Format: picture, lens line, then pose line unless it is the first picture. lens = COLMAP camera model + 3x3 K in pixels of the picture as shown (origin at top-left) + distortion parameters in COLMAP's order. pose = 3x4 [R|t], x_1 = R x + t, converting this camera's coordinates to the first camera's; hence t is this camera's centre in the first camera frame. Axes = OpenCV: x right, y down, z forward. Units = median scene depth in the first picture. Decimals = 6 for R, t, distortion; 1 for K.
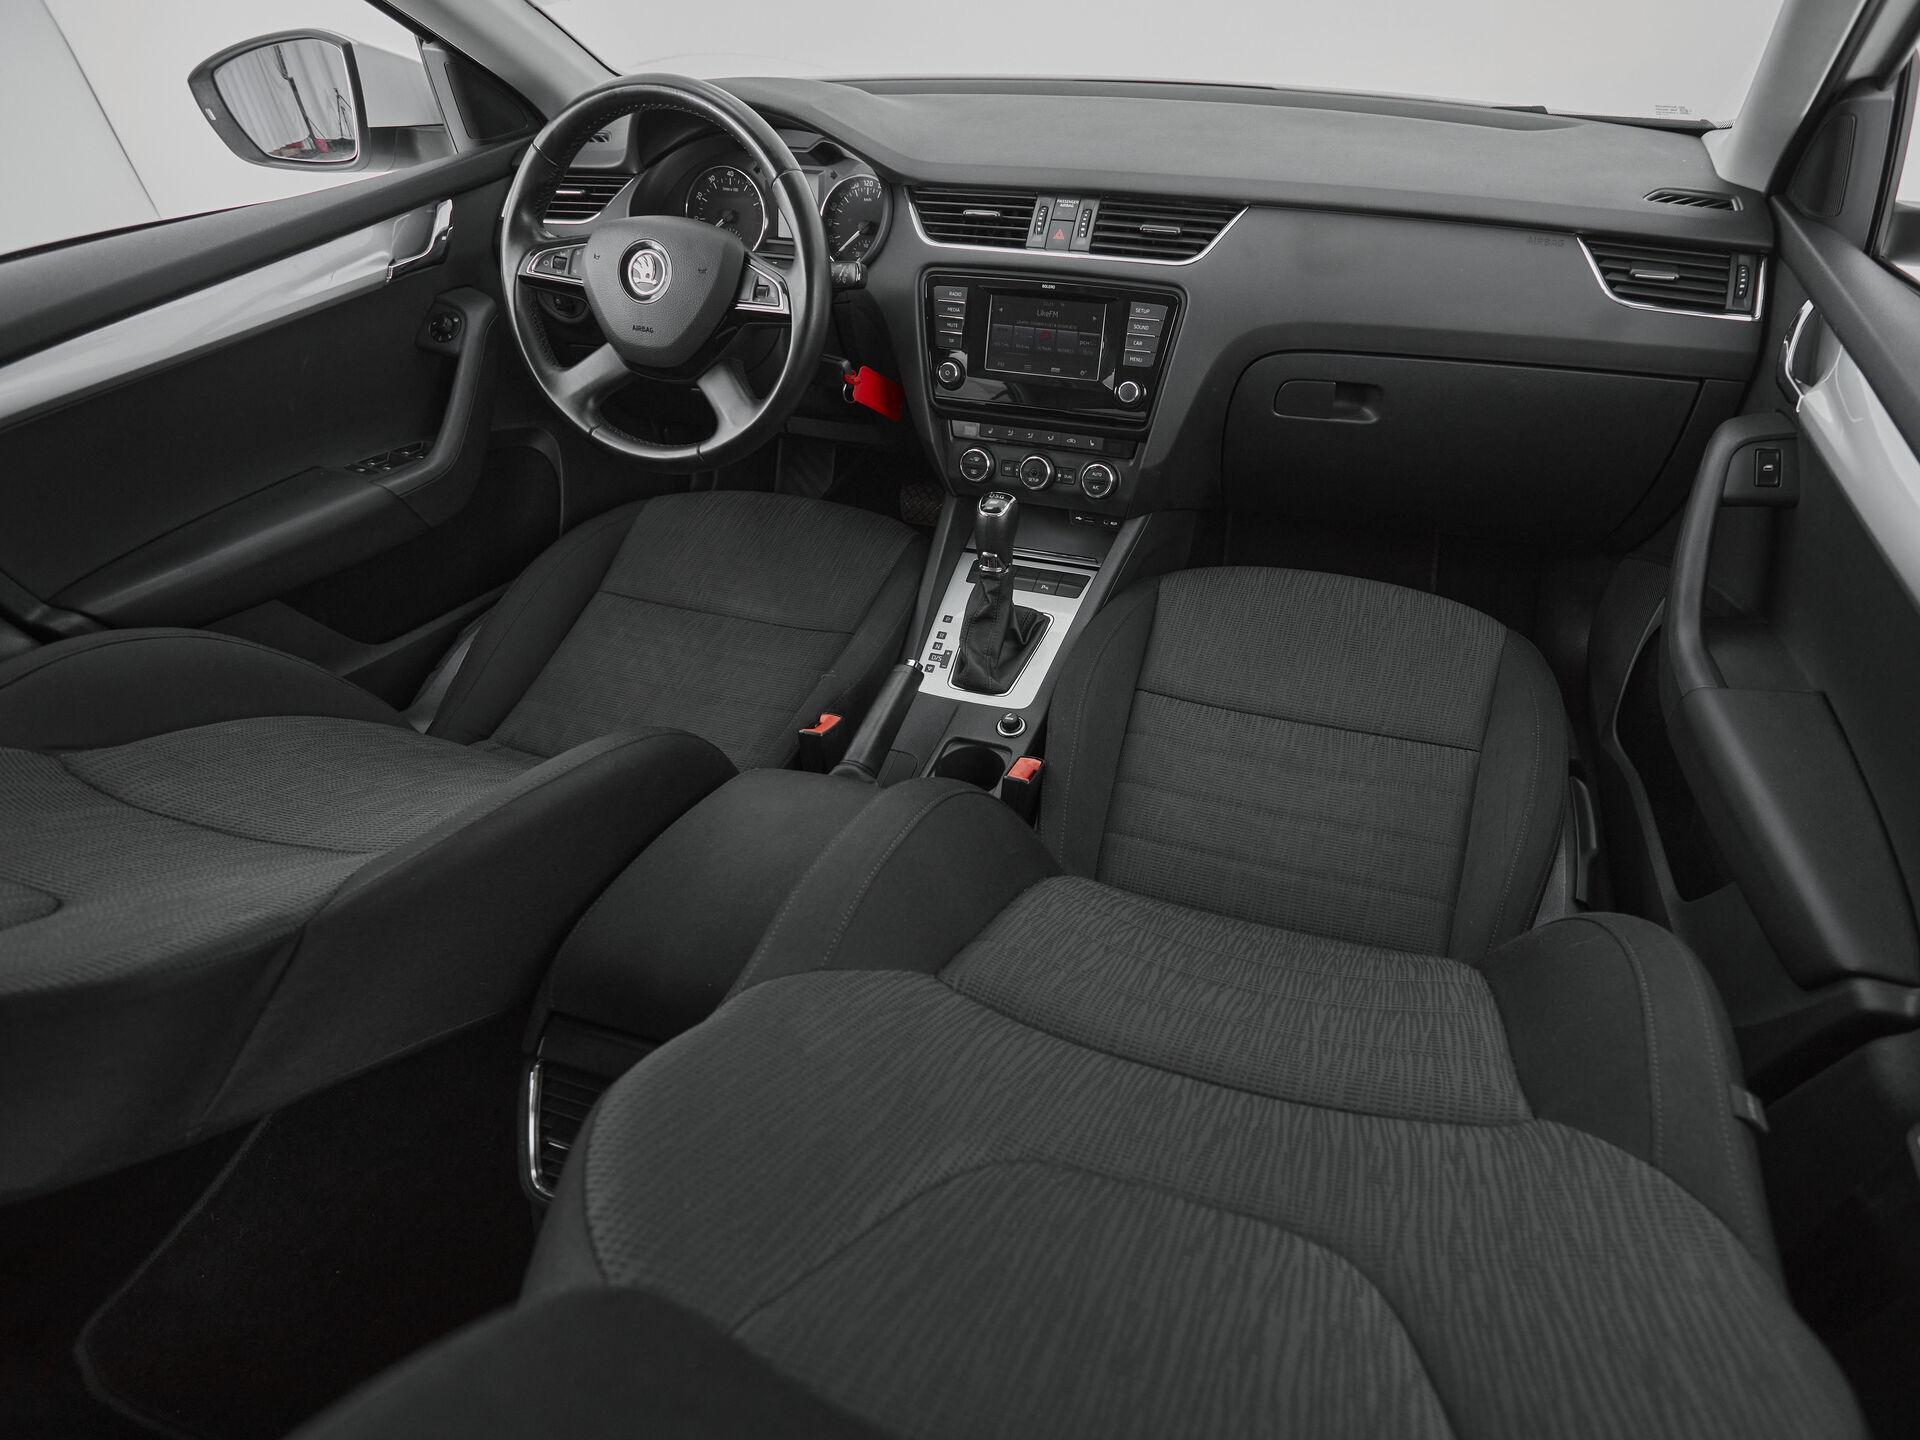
lens RADIAL K [[1045.3, 0, 1093.8], [0, 1045.3, 729.4], [0, 0, 1]] dist [-0.001257, 0.001329]
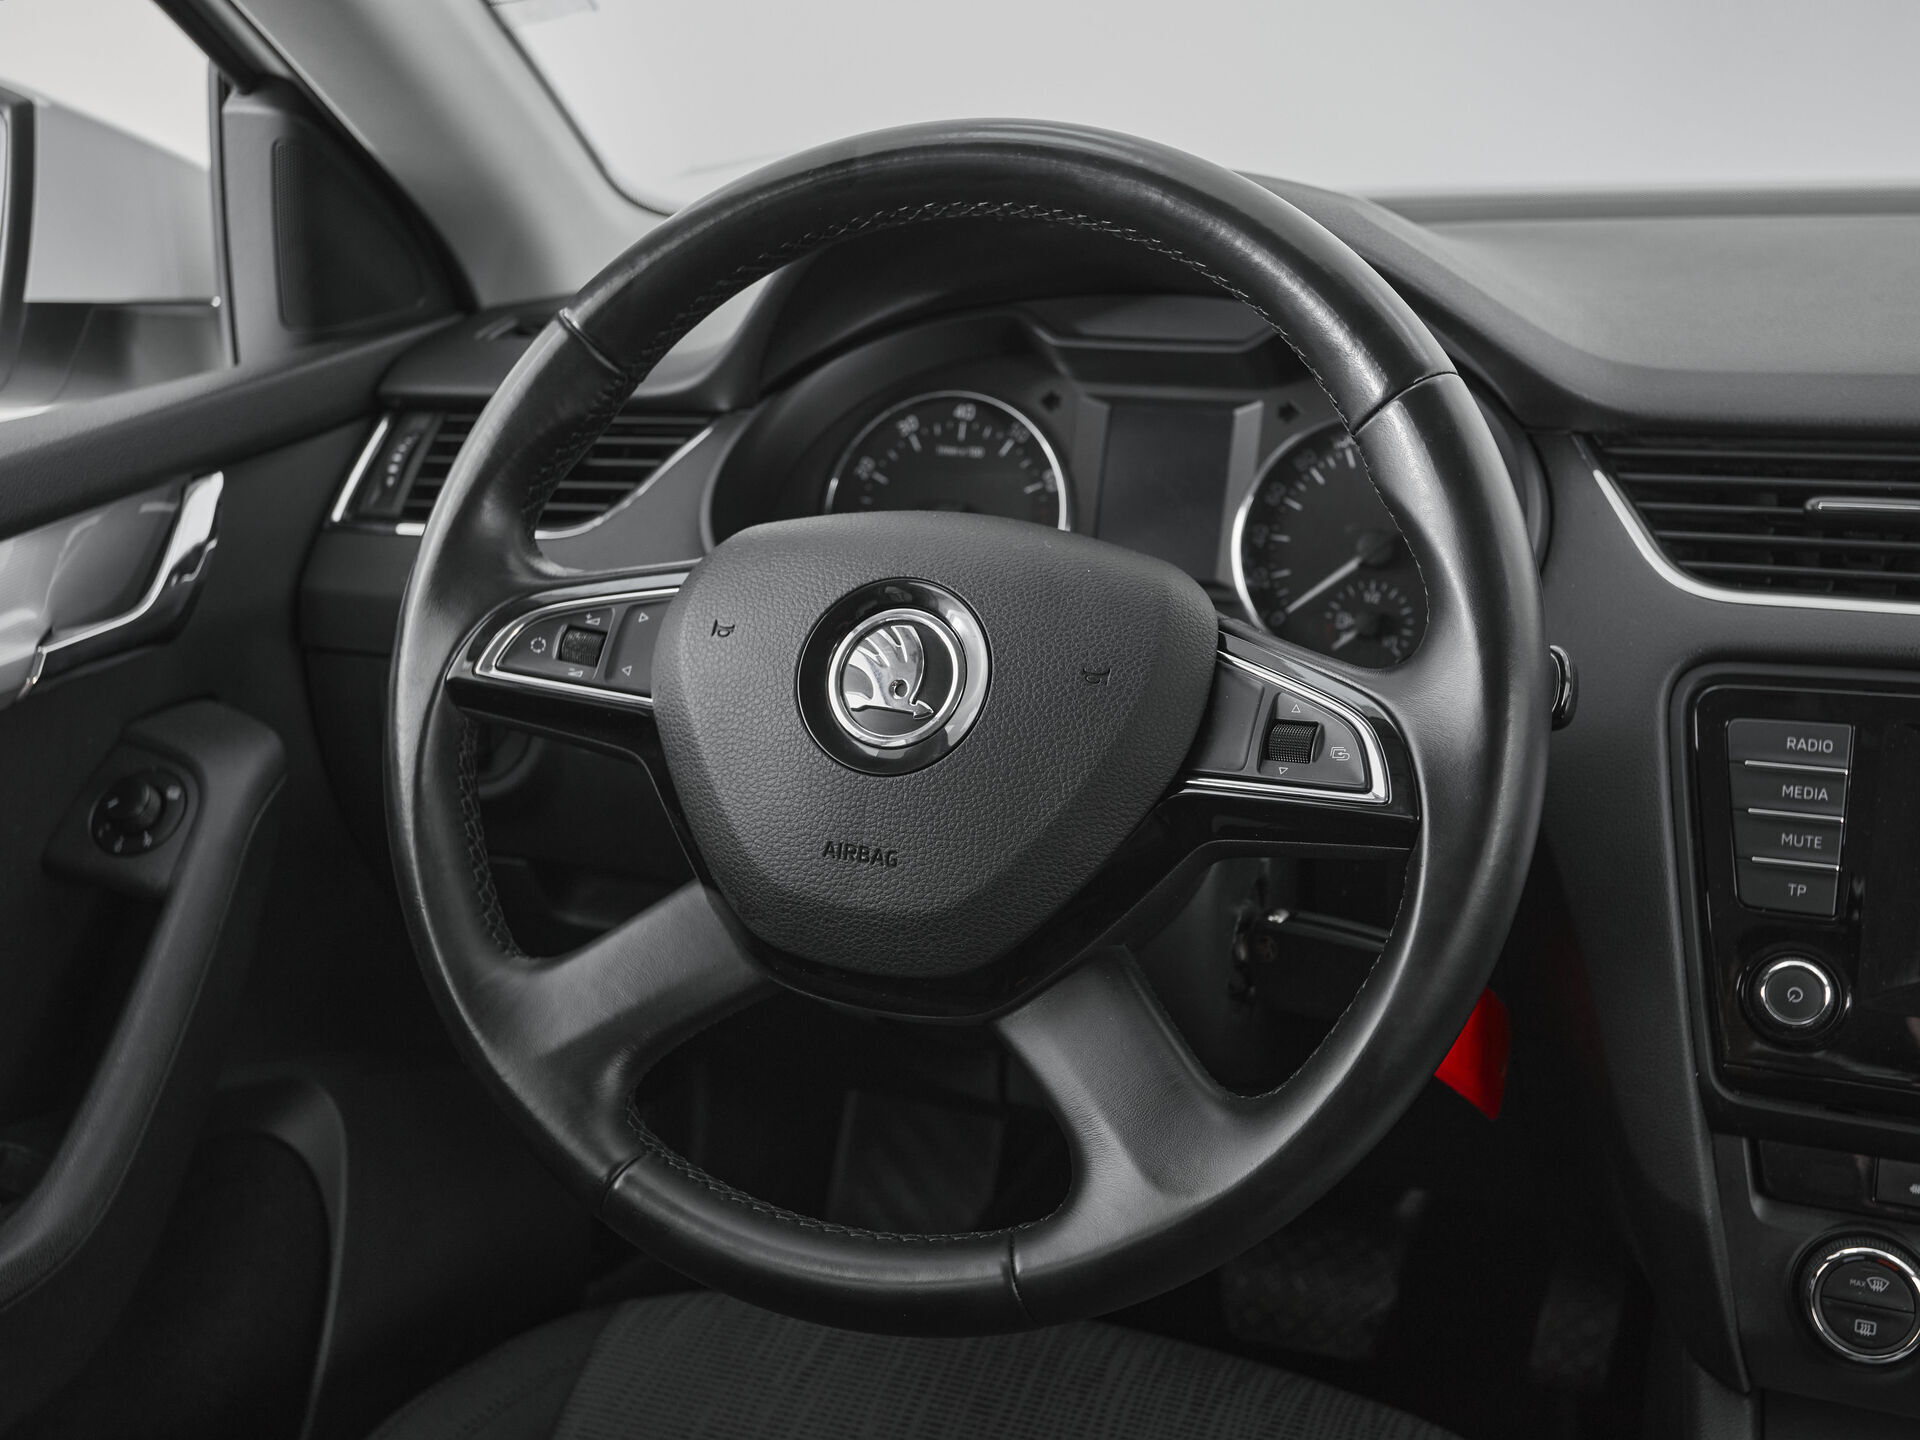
lens RADIAL K [[2215.1, 0, 898.2], [0, 2215.1, 711.7], [0, 0, 1]] dist [0.015657, 0.056653]
pose [[0.995516, 0.009423, -0.094122, -0.342626], [-0.043573, 0.928855, -0.367872, -0.179978], [0.083959, 0.370324, 0.925101, 0.384269]]
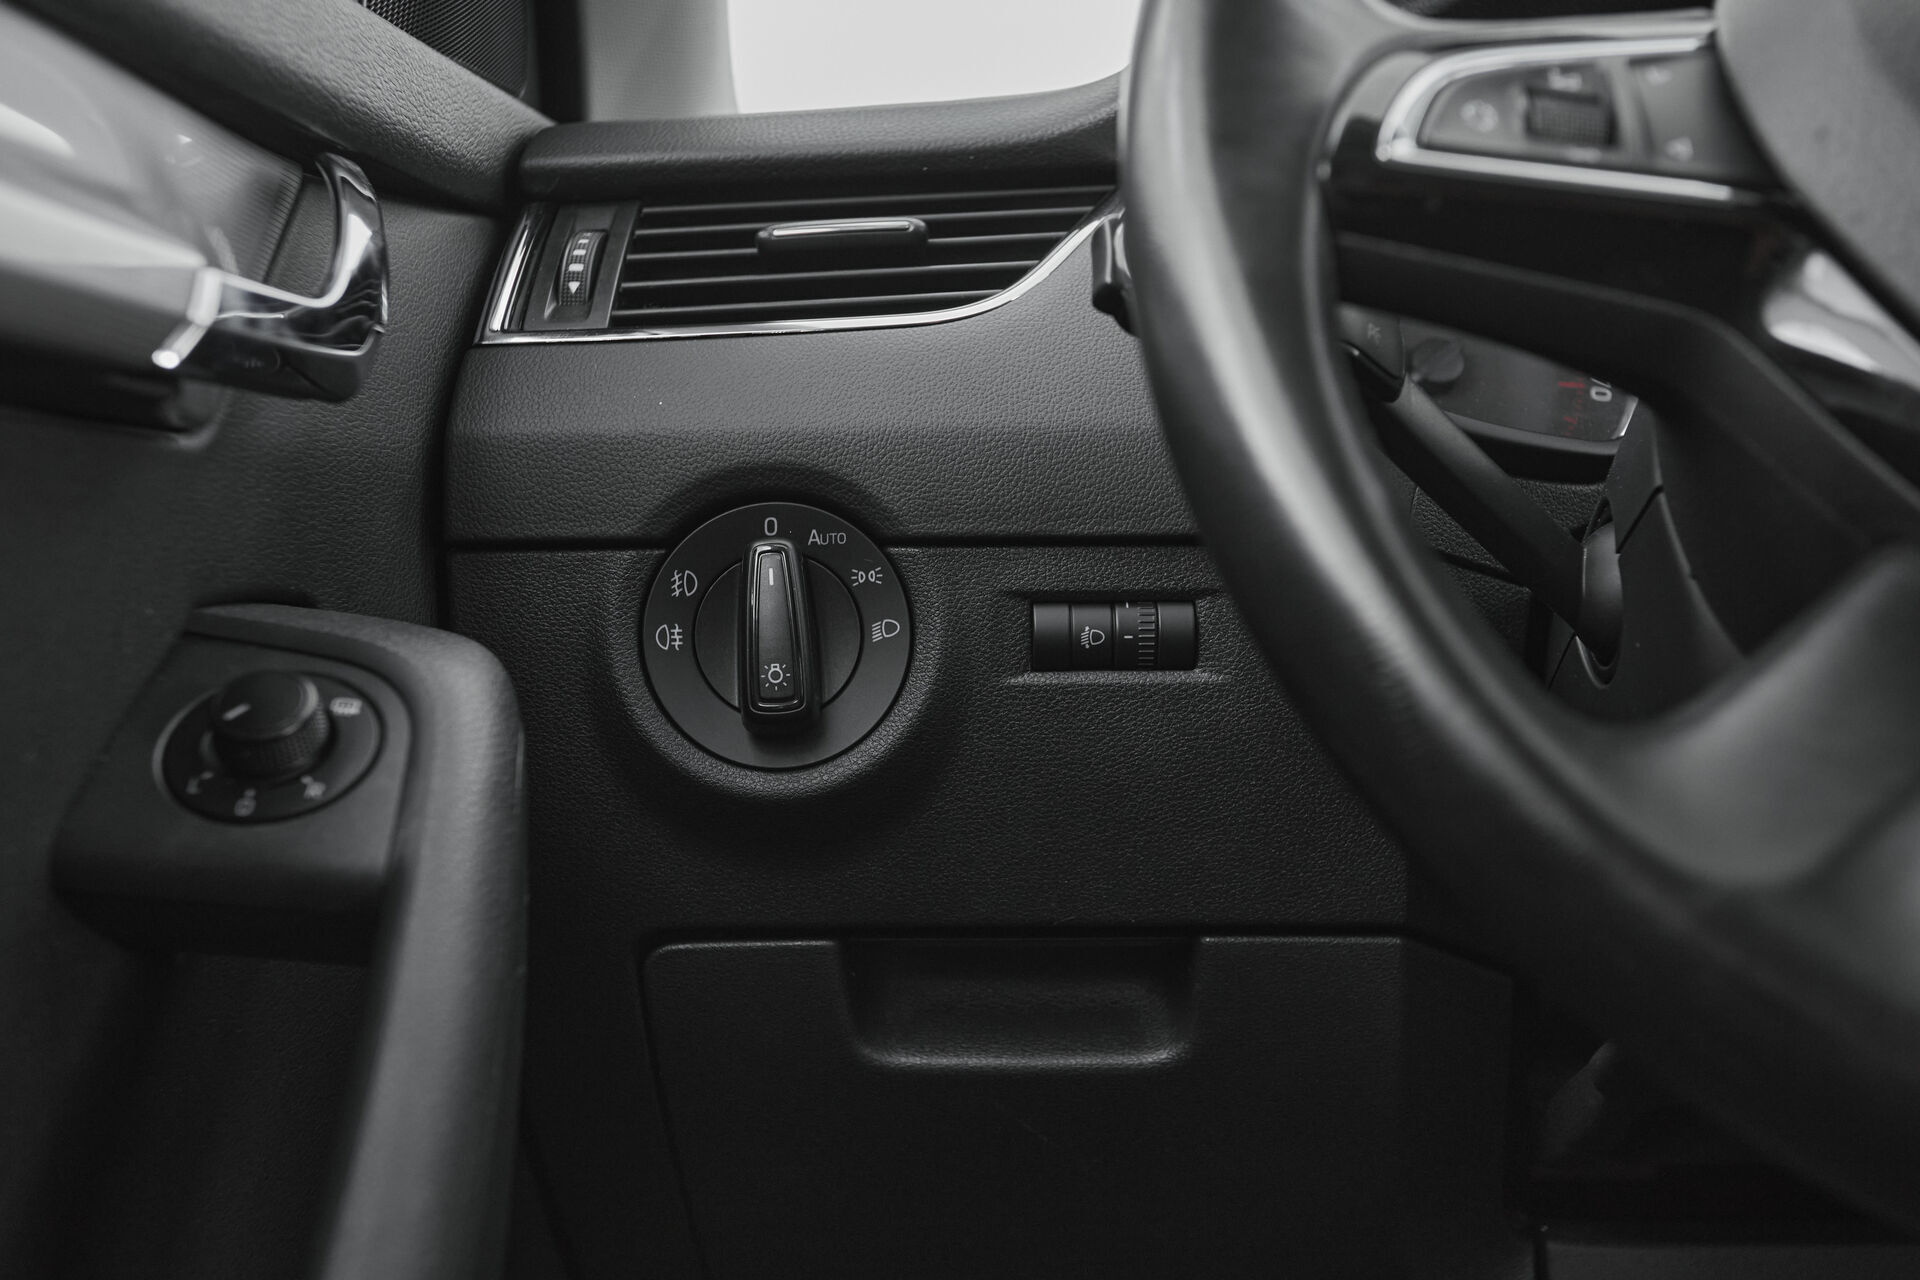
lens RADIAL K [[2204.8, 0, 960.0], [0, 2204.8, 640.0], [0, 0, 1]] dist [0.001752, 0.000417]
pose [[0.969863, -0.028978, 0.241922, -0.660223], [0.172991, 0.781107, -0.599956, -0.200350], [-0.171581, 0.623725, 0.762579, 0.793139]]
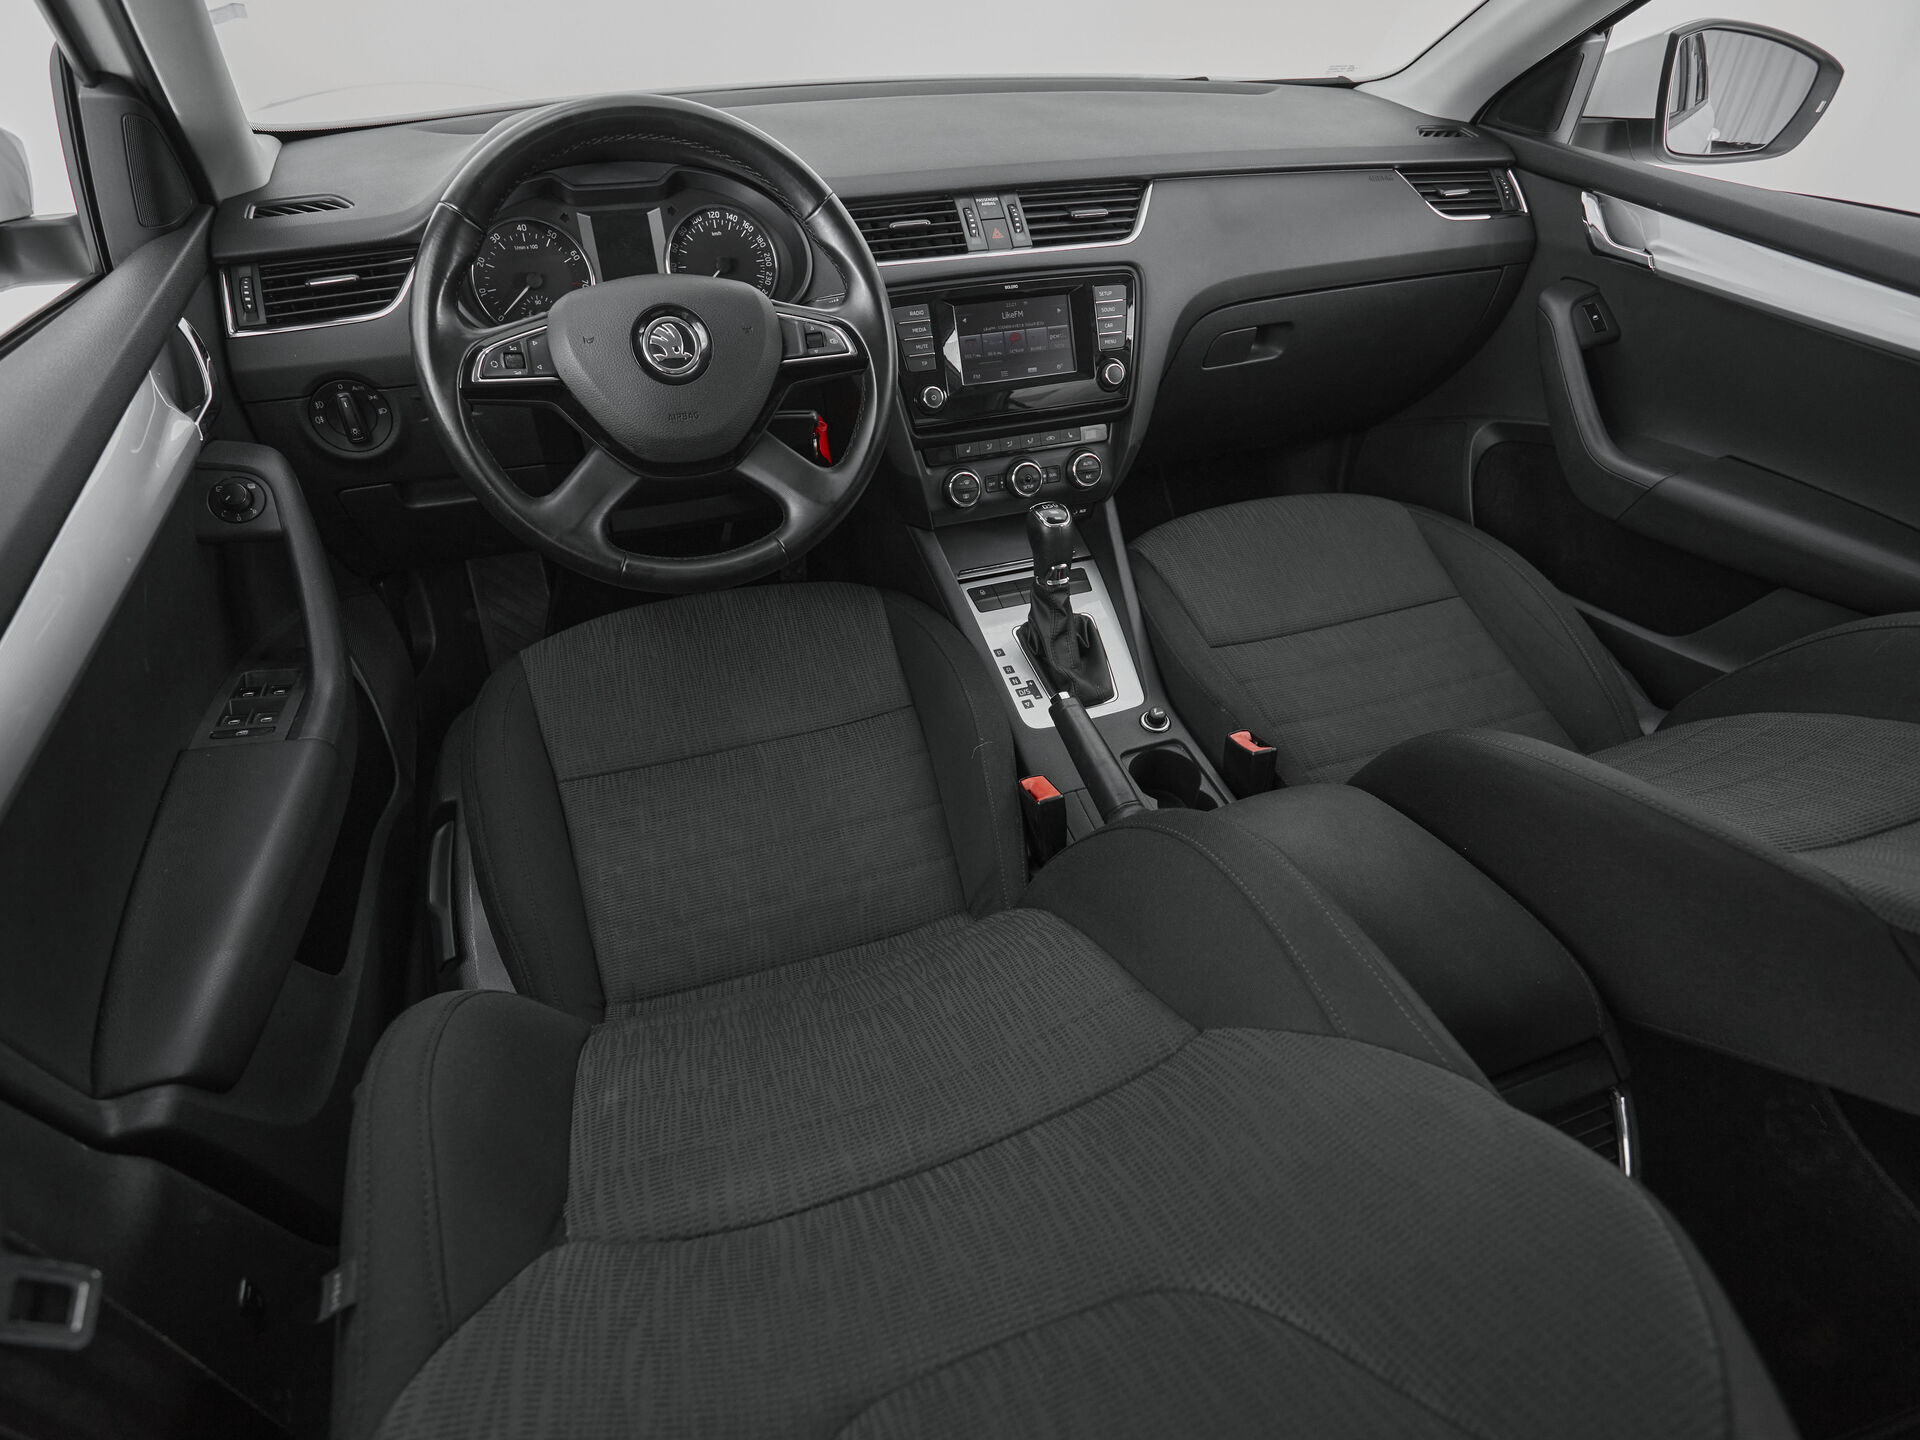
lens RADIAL K [[1039.0, 0, 960.0], [0, 1039.0, 720.0], [0, 0, 1]] dist [-0.000712, -0.000849]
pose [[0.798374, -0.361975, 0.481219, -0.684205], [0.369727, 0.925450, 0.082727, -0.150479], [-0.475289, 0.111873, 0.872688, 0.230761]]
